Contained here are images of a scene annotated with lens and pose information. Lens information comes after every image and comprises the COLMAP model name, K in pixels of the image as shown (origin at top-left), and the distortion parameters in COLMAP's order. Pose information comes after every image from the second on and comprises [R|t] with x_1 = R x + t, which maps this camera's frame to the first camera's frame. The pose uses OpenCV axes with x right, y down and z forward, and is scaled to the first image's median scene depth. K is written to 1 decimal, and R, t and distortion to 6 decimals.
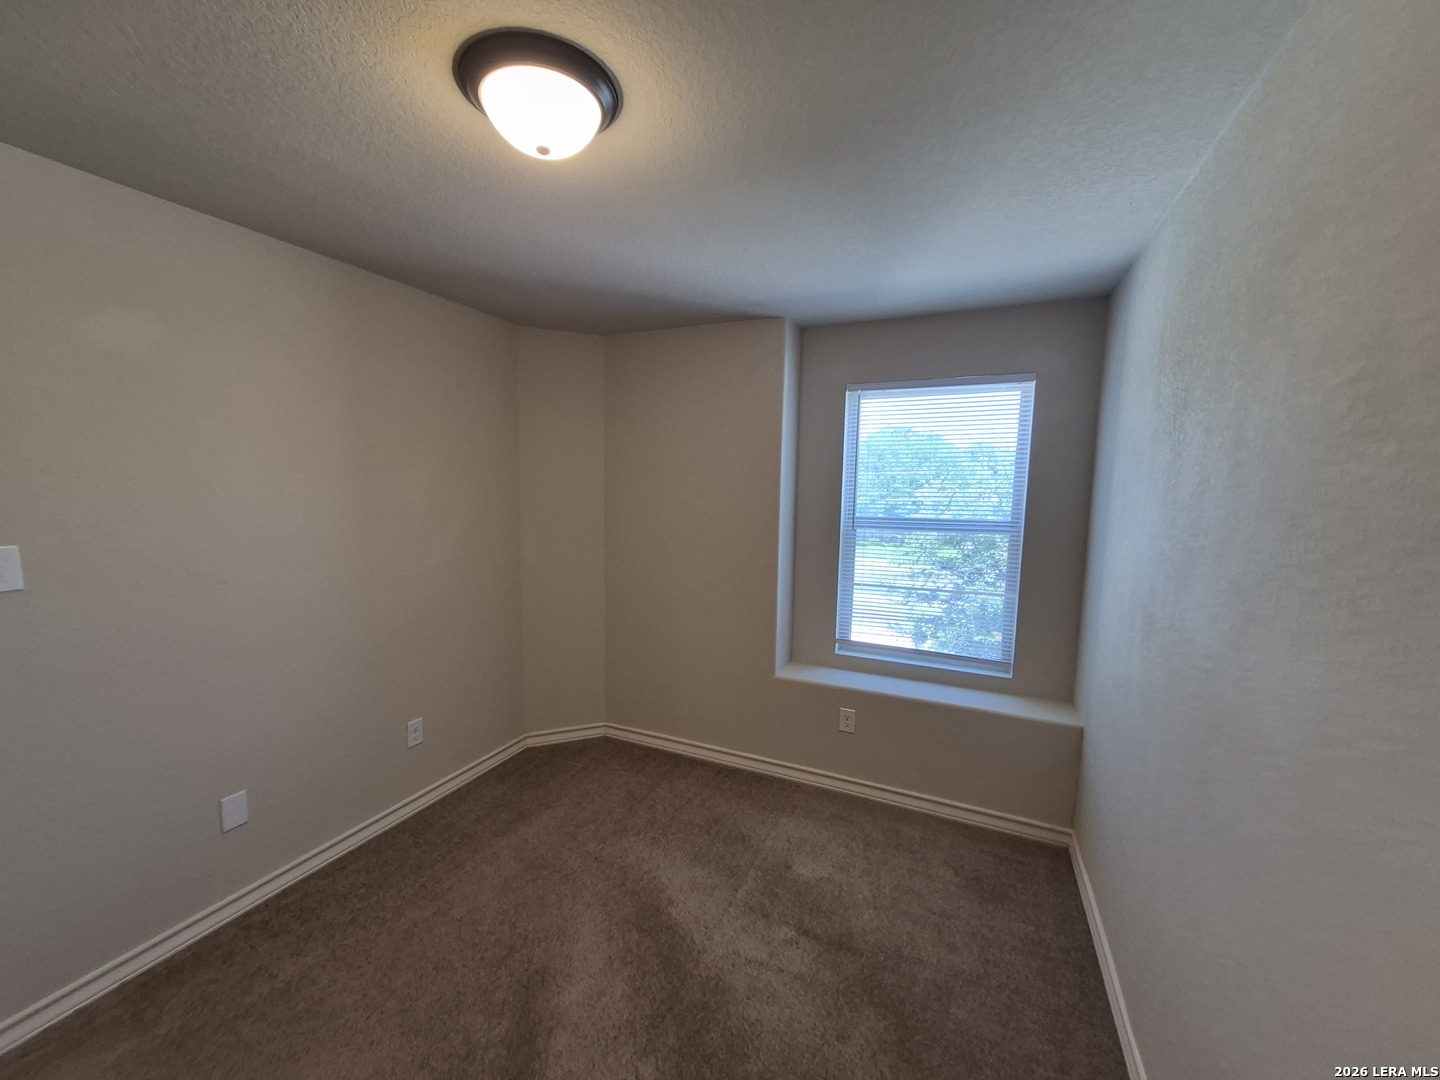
lens RADIAL K [[562.3, 0, 705.4], [0, 562.3, 546.4], [0, 0, 1]] dist [0.001687, -0.000319]
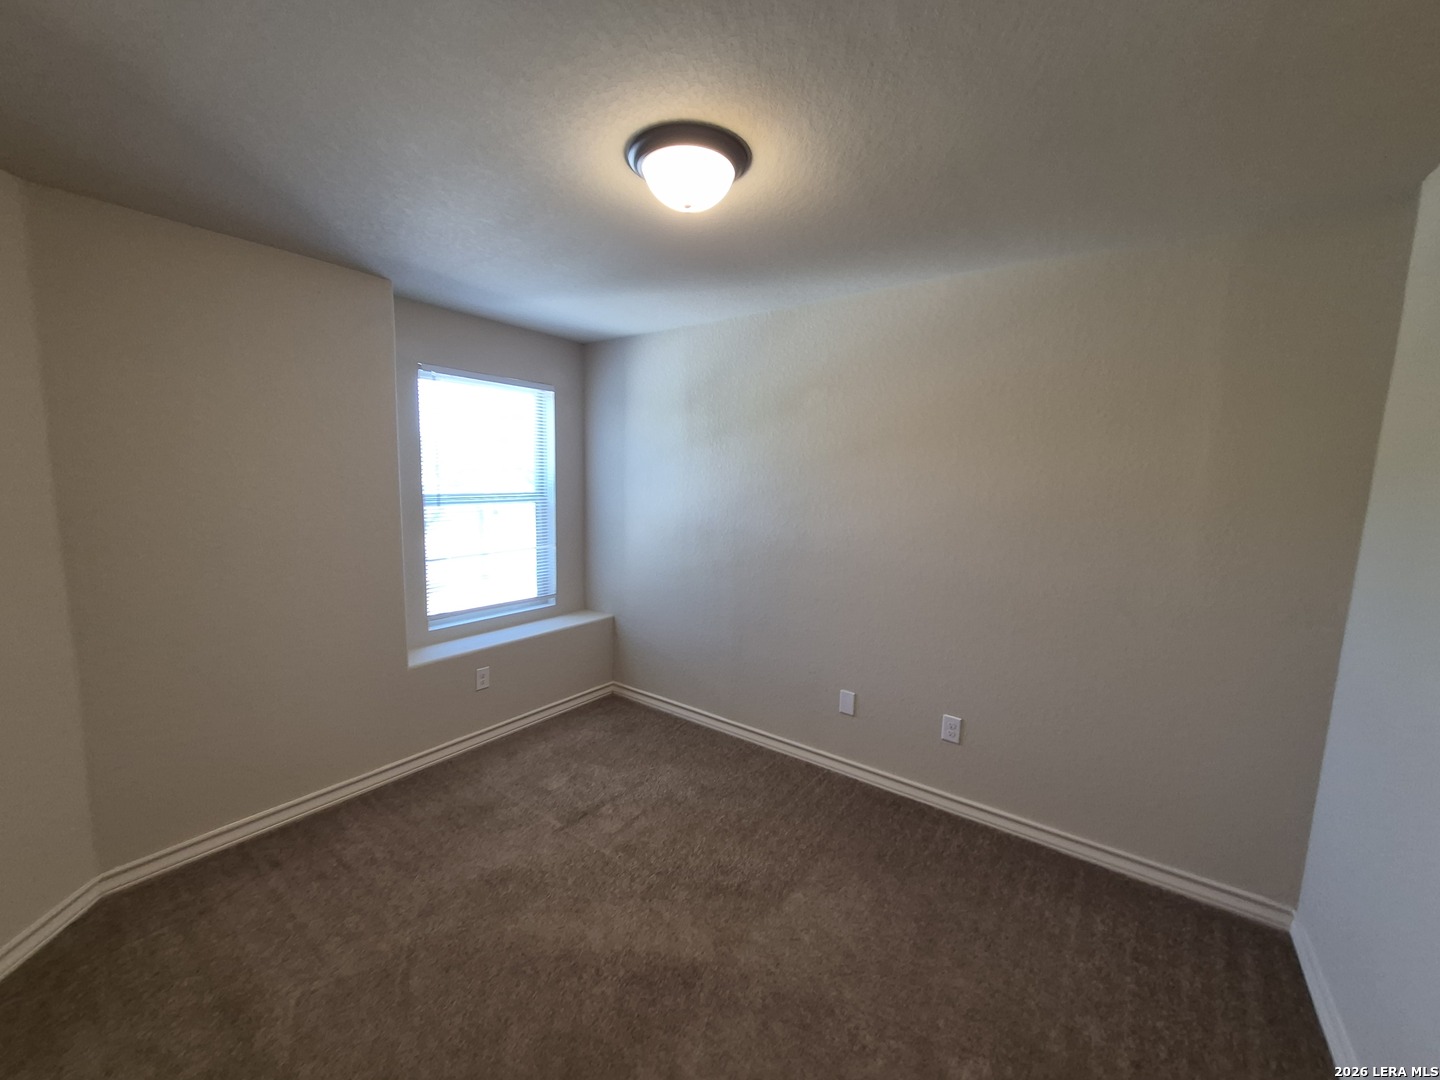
lens RADIAL K [[564.8, 0, 711.1], [0, 564.8, 544.9], [0, 0, 1]] dist [0.006510, -0.000360]
pose [[0.196169, -0.132360, 0.971596, -0.711717], [0.078487, 0.989788, 0.118991, -0.048892], [-0.977424, 0.052915, 0.204555, 0.319550]]
